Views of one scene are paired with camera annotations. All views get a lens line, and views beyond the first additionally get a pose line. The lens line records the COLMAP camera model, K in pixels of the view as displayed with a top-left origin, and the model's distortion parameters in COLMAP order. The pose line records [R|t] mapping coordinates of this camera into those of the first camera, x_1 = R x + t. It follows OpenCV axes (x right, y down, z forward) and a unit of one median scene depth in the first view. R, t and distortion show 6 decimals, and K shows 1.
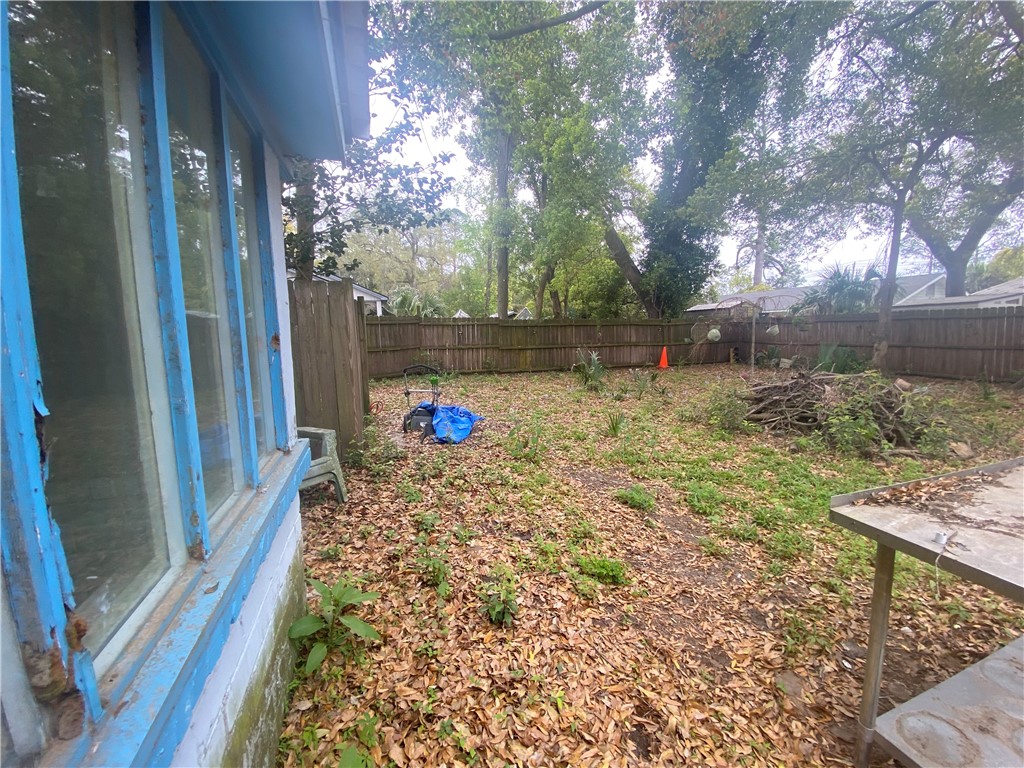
lens RADIAL K [[414.5, 0, 509.3], [0, 414.5, 378.3], [0, 0, 1]] dist [0.017245, -0.019392]
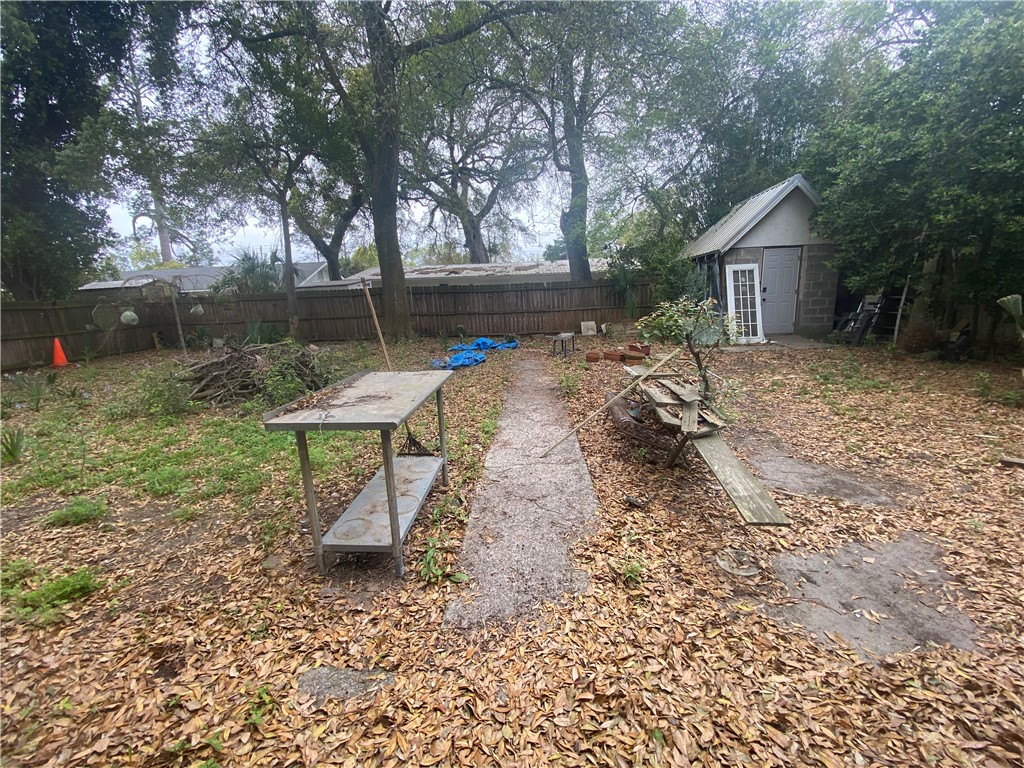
lens RADIAL K [[414.5, 0, 509.3], [0, 414.5, 378.3], [0, 0, 1]] dist [0.017245, -0.019392]
pose [[0.363216, -0.183640, 0.913428, -0.058026], [0.140584, 0.979961, 0.141114, 0.015696], [-0.921038, 0.077158, 0.381754, -0.092968]]
